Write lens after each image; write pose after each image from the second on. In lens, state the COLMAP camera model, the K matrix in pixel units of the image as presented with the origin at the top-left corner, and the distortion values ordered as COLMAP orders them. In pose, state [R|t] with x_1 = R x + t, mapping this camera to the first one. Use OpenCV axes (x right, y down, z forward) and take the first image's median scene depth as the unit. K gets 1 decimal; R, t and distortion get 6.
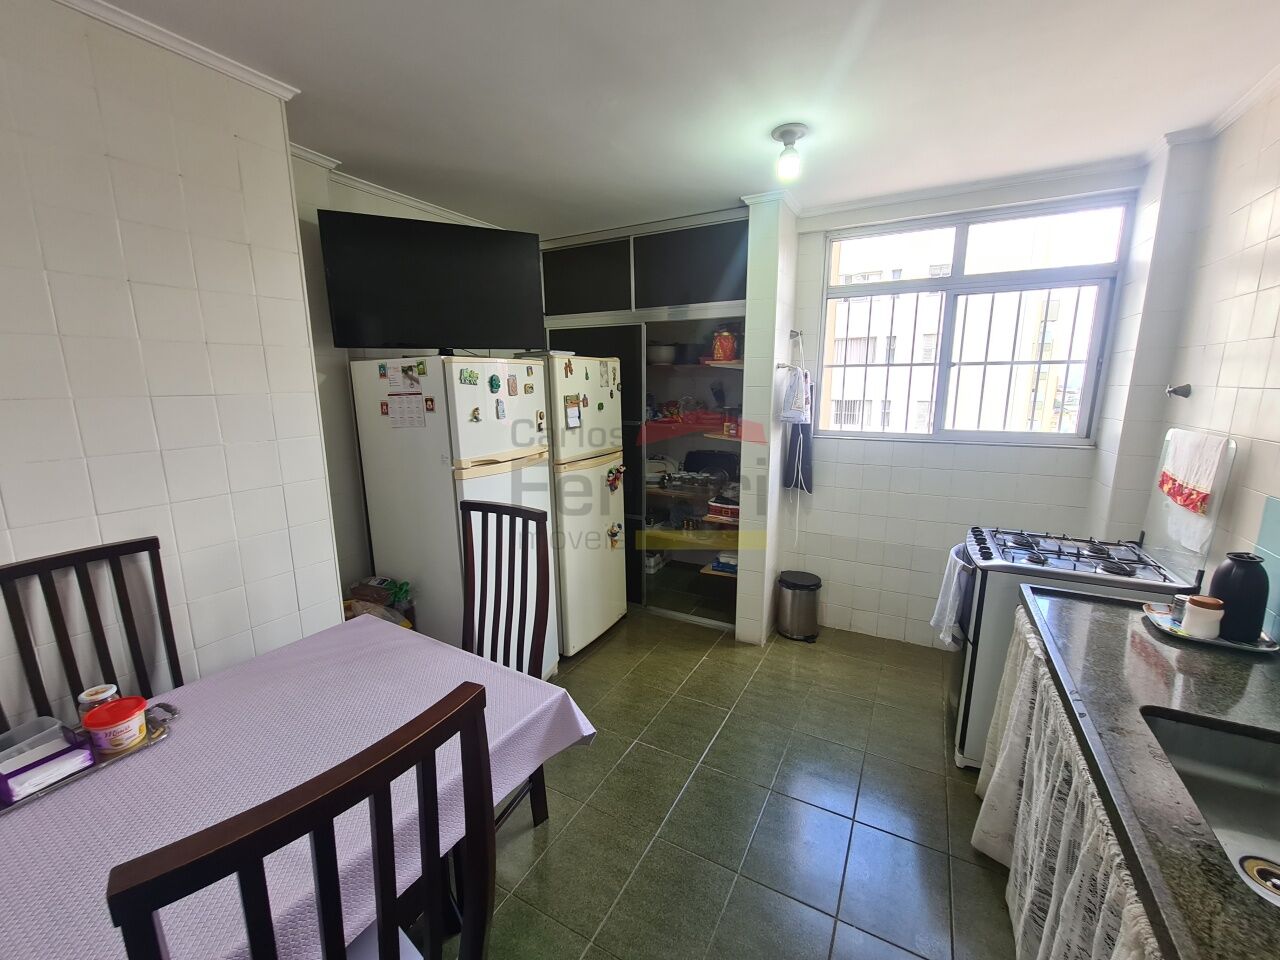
lens RADIAL K [[518.8, 0, 638.0], [0, 518.8, 483.0], [0, 0, 1]] dist [-0.000063, -0.002144]
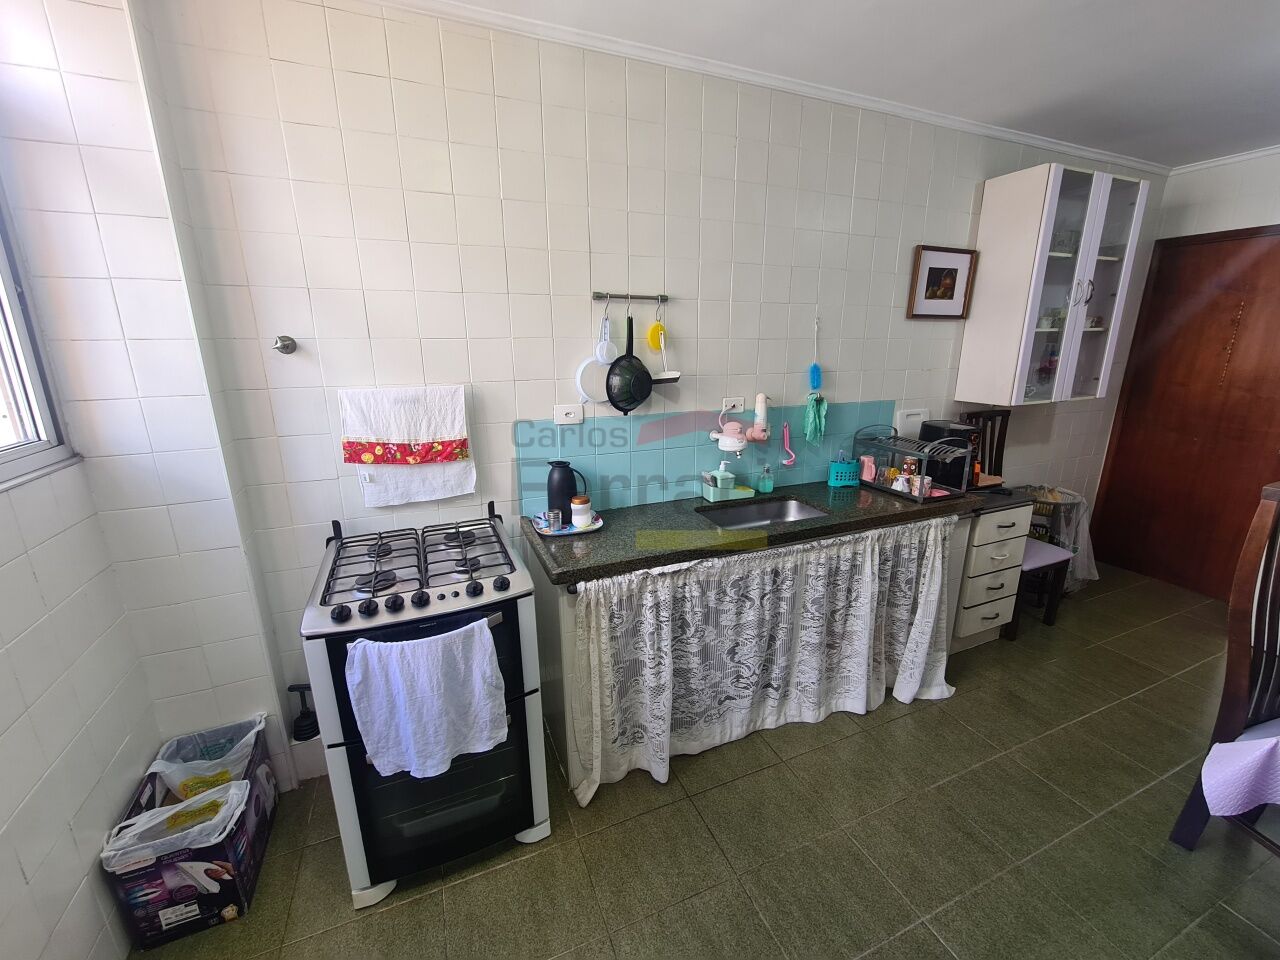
lens RADIAL K [[518.8, 0, 640.0], [0, 518.8, 477.9], [0, 0, 1]] dist [-0.000063, -0.002144]
pose [[-0.787684, -0.147338, 0.598202, 0.123290], [0.127412, 0.911032, 0.392158, -0.222131], [-0.602761, 0.385114, -0.698832, 1.236810]]
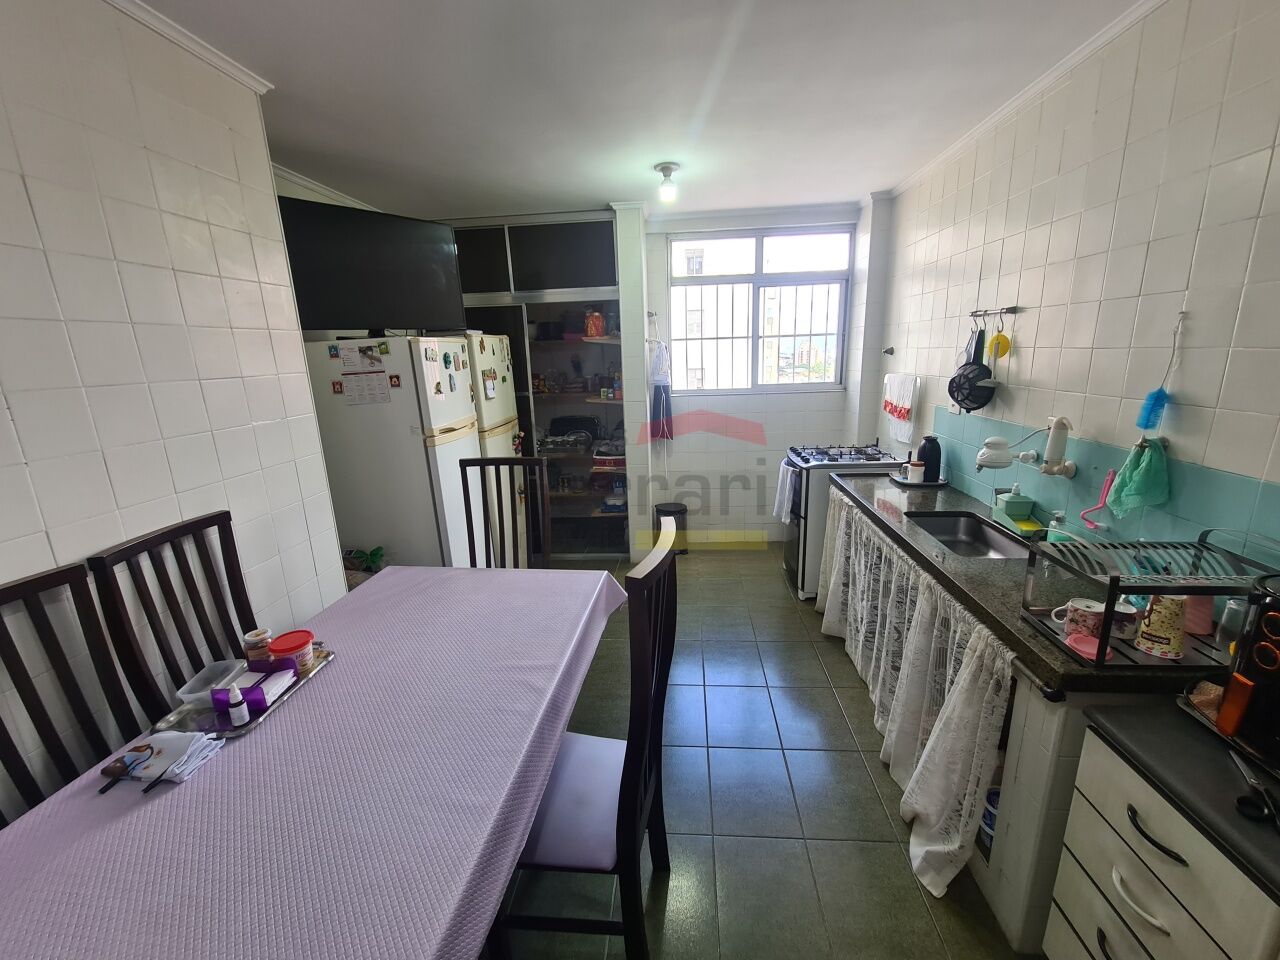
lens RADIAL K [[518.8, 0, 642.1], [0, 518.8, 480.8], [0, 0, 1]] dist [-0.000063, -0.002144]
pose [[0.911747, -0.123148, 0.391857, -0.372923], [0.106570, 0.992252, 0.063872, 0.044404], [-0.396686, -0.016475, 0.917806, -0.222422]]
